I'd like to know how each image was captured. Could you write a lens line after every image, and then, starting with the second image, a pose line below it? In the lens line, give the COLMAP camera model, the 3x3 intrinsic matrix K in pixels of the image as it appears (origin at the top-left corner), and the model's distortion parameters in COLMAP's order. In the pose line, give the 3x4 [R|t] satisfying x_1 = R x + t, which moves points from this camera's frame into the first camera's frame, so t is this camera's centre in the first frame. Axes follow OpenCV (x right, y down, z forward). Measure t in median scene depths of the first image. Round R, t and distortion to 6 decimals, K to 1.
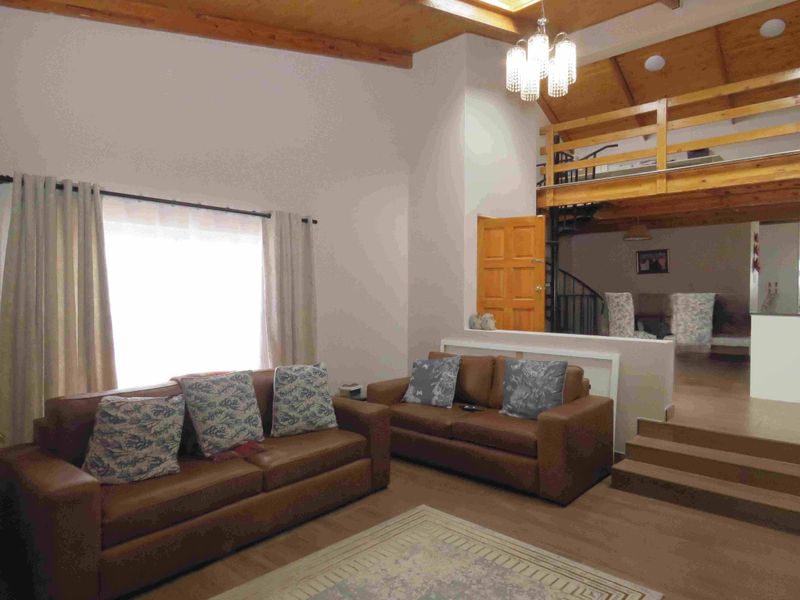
lens RADIAL K [[503.1, 0, 400.5], [0, 503.1, 298.9], [0, 0, 1]] dist [-0.002456, -0.000737]
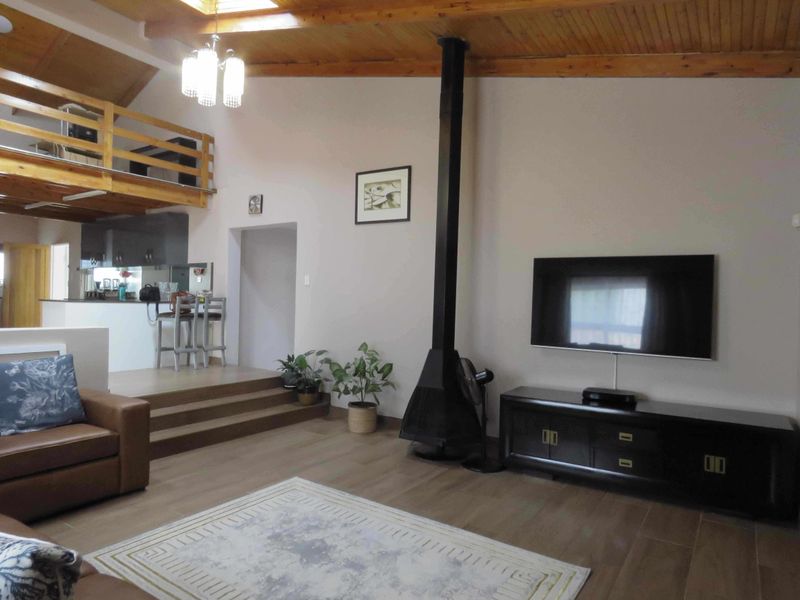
lens RADIAL K [[503.1, 0, 398.7], [0, 503.1, 300.0], [0, 0, 1]] dist [-0.002456, -0.000737]
pose [[-0.136787, -0.005218, 0.990587, -0.733050], [-0.012900, 0.999911, 0.003485, 0.018633], [-0.990516, -0.012302, -0.136842, 0.619028]]
